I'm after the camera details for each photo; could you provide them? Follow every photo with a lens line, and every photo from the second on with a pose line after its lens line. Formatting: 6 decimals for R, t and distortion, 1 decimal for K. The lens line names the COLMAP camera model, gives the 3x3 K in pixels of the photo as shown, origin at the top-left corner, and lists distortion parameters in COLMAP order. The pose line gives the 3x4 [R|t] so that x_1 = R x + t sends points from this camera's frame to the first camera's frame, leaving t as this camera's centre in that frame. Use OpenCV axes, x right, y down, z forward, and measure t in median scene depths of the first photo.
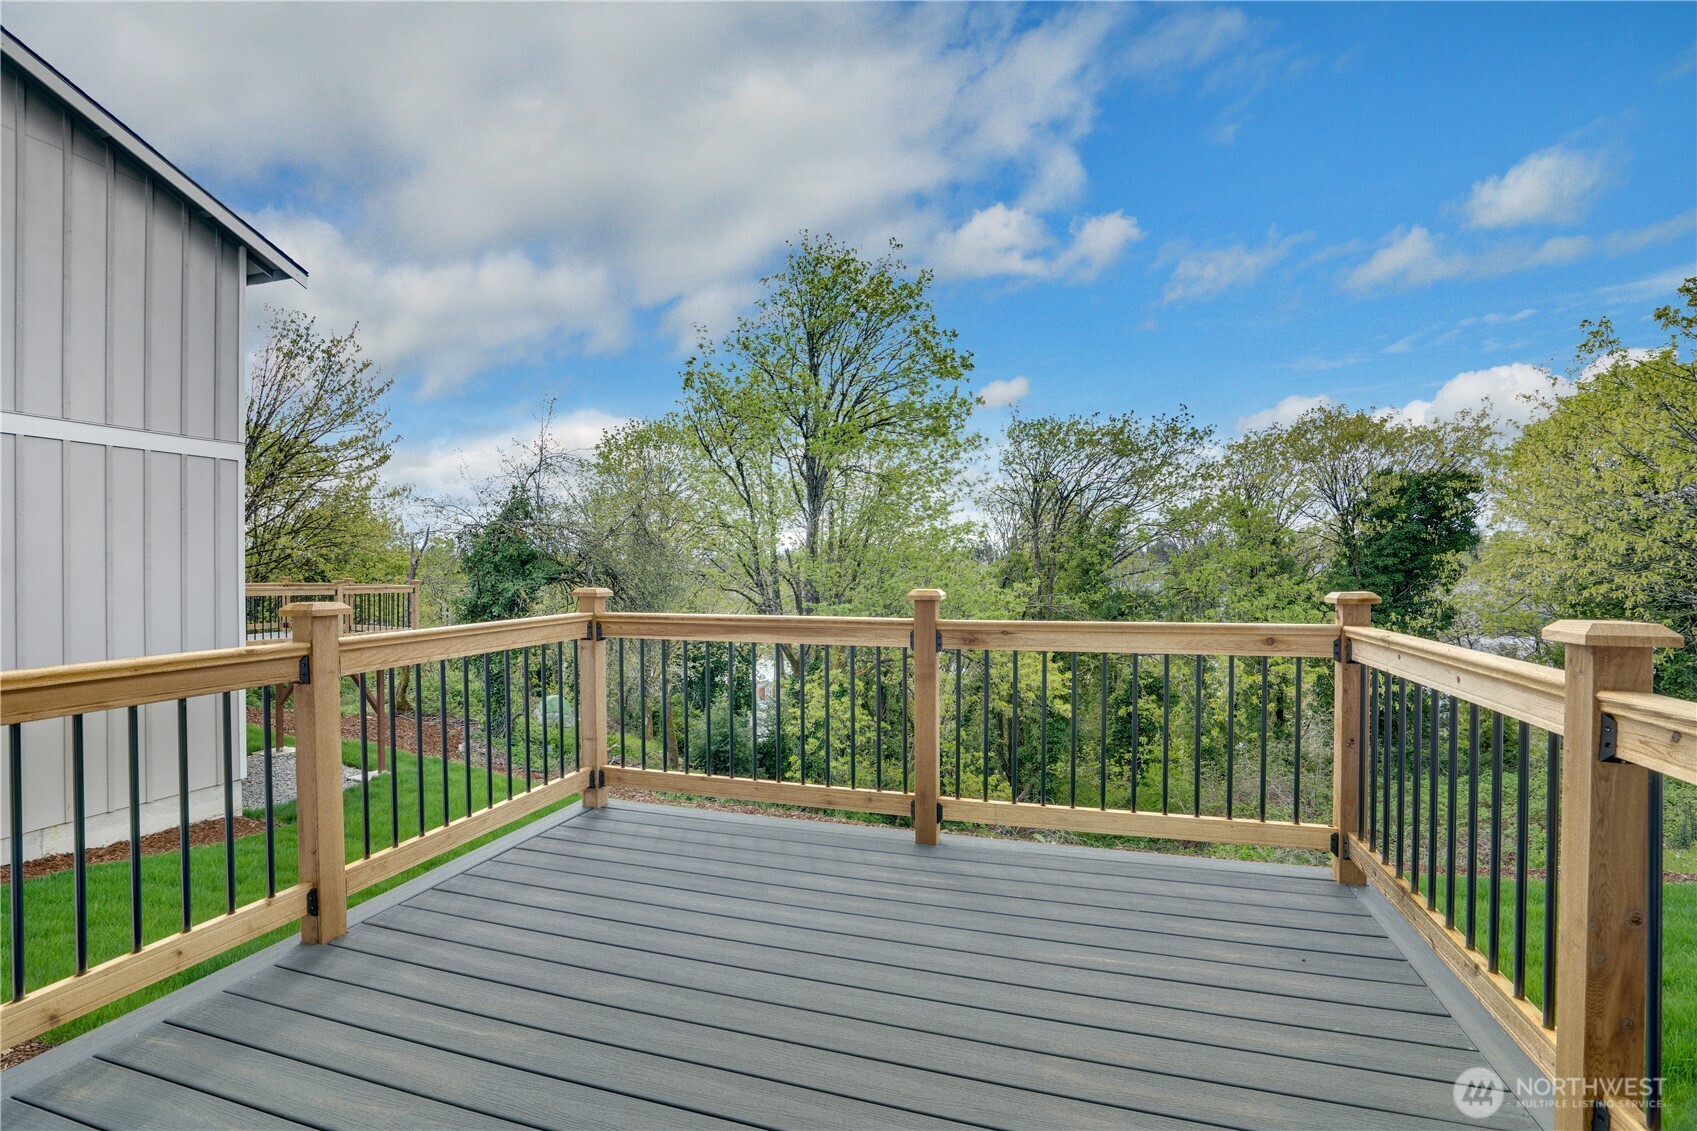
lens RADIAL K [[768.8, 0, 848.5], [0, 768.8, 565.5], [0, 0, 1]] dist [-0.000976, -0.000192]
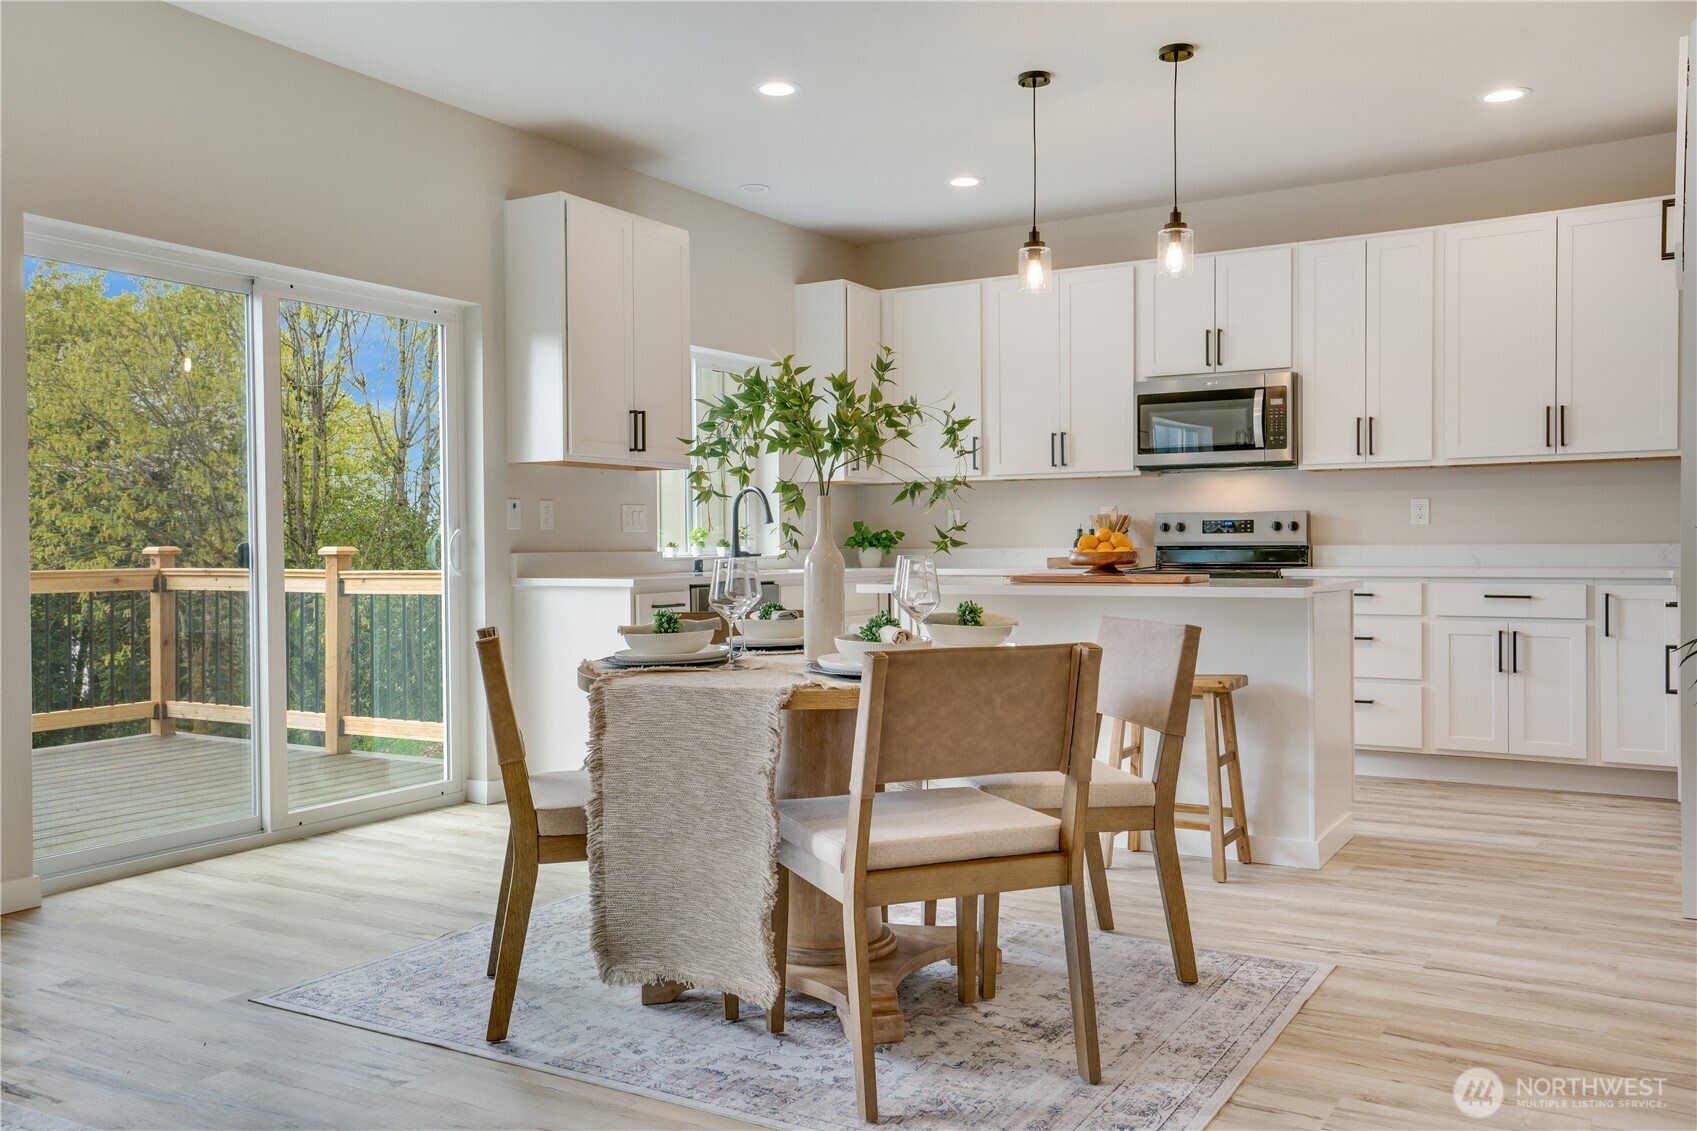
lens RADIAL K [[1406.2, 0, 848.5], [0, 1406.2, 565.5], [0, 0, 1]] dist [0.001645, 0.001662]
pose [[0.222170, -0.015460, 0.974885, -1.857474], [0.006507, 0.999876, 0.014374, 0.043144], [-0.974986, 0.003151, 0.222243, -1.002773]]
